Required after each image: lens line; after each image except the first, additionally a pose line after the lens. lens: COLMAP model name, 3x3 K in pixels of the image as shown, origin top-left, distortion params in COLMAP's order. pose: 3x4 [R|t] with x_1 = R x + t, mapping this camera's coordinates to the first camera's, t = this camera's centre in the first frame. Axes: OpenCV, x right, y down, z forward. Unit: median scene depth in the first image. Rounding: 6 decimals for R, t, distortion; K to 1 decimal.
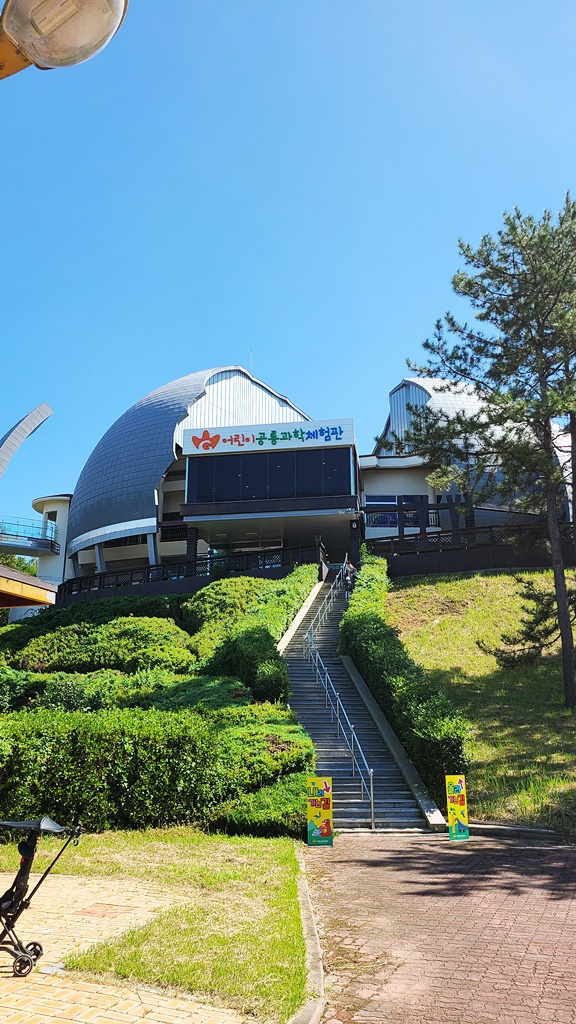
lens RADIAL K [[772.1, 0, 288.0], [0, 772.1, 512.0], [0, 0, 1]] dist [0.001511, -0.000657]
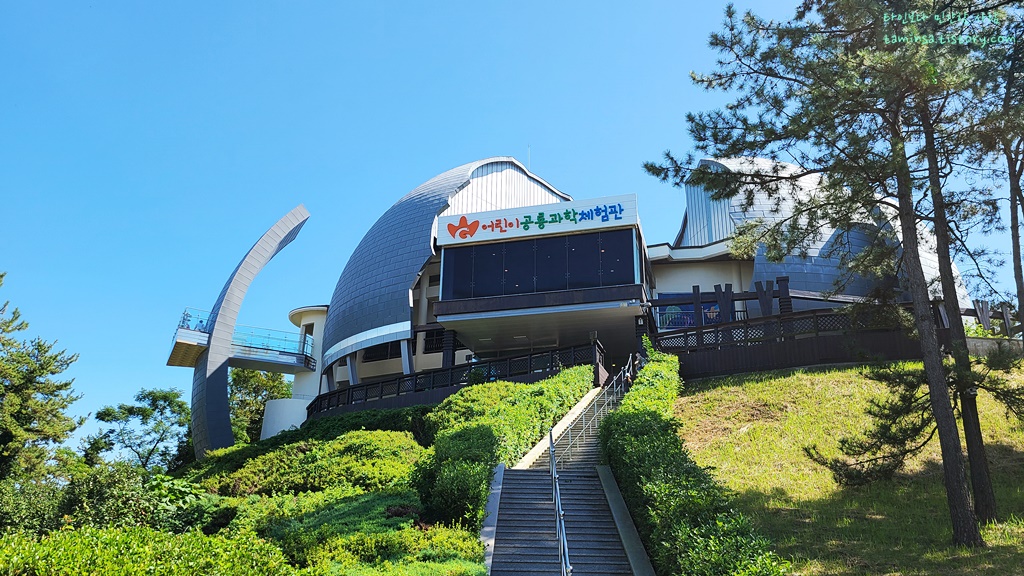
lens RADIAL K [[761.6, 0, 510.3], [0, 761.6, 302.9], [0, 0, 1]] dist [0.059340, -0.127220]
pose [[0.993324, -0.023228, -0.112999, 0.045204], [0.015924, 0.997751, -0.065110, 0.053257], [0.114257, 0.062876, 0.991459, 0.194791]]
